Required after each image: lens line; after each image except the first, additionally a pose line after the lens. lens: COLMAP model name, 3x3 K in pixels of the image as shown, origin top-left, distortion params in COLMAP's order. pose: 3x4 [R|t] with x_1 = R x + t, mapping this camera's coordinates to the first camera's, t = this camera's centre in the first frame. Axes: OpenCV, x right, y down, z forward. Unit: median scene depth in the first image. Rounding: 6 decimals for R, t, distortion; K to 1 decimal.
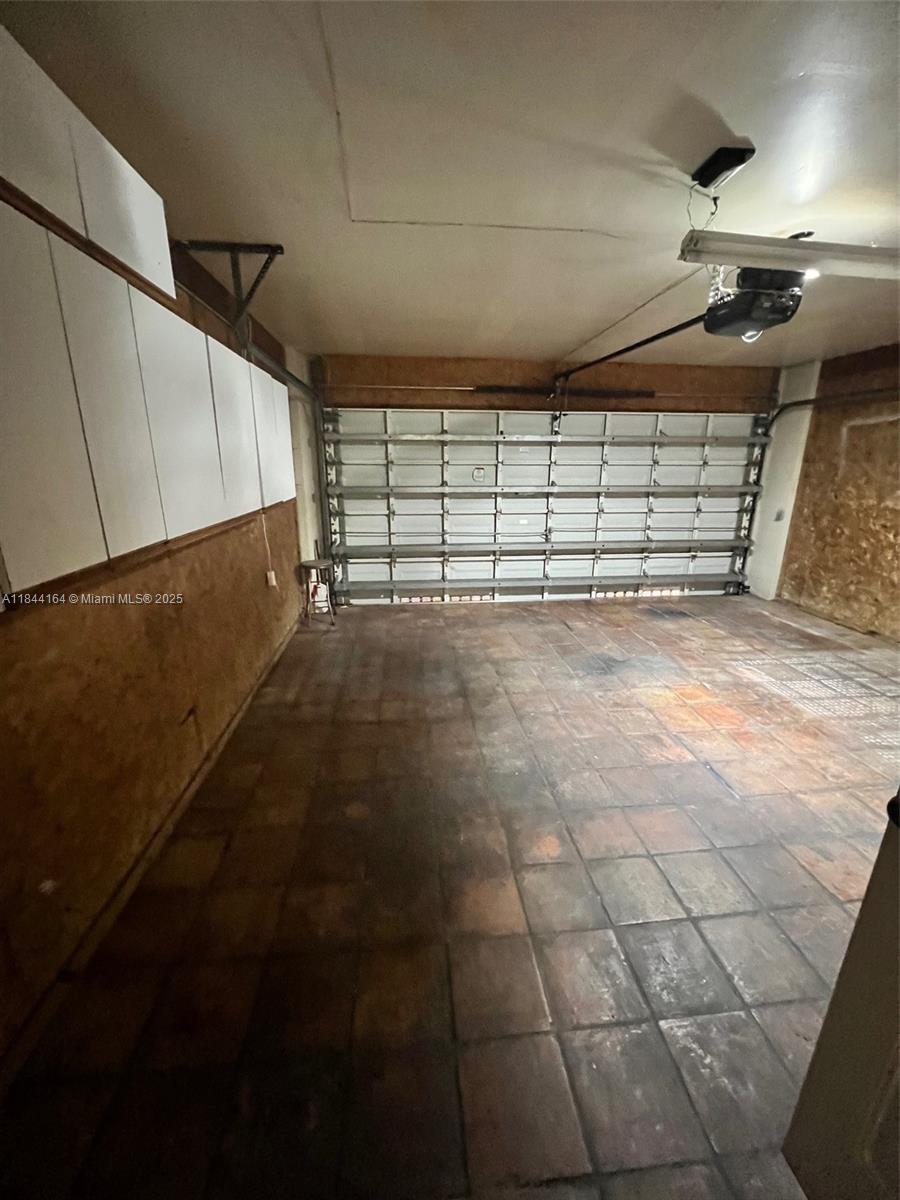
lens RADIAL K [[485.9, 0, 450.0], [0, 485.9, 600.0], [0, 0, 1]] dist [0.000193, 0.000170]
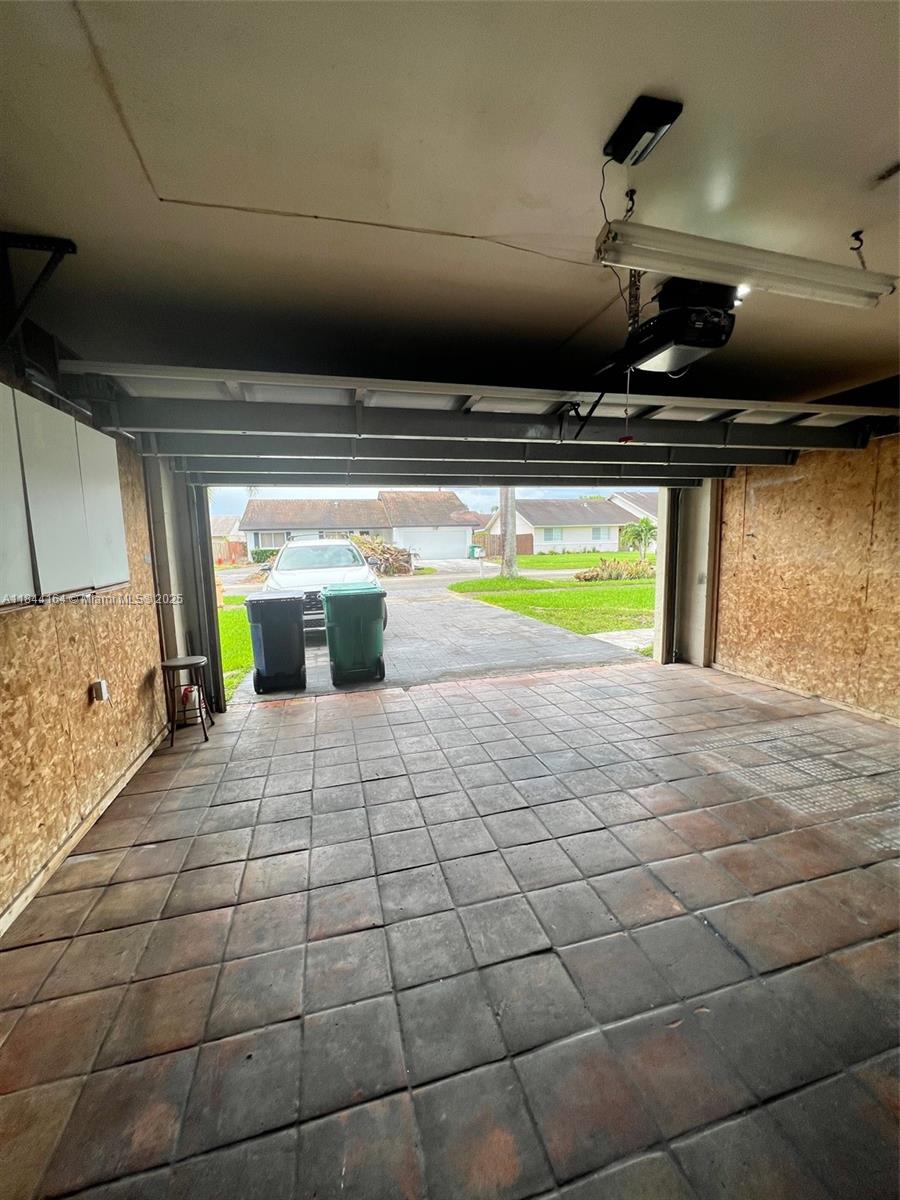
lens RADIAL K [[485.9, 0, 450.0], [0, 485.9, 600.0], [0, 0, 1]] dist [0.000193, 0.000170]
pose [[0.987797, -0.048814, 0.147902, 0.055353], [0.071508, 0.985754, -0.152237, -0.032246], [-0.138363, 0.160956, 0.977215, 0.202864]]
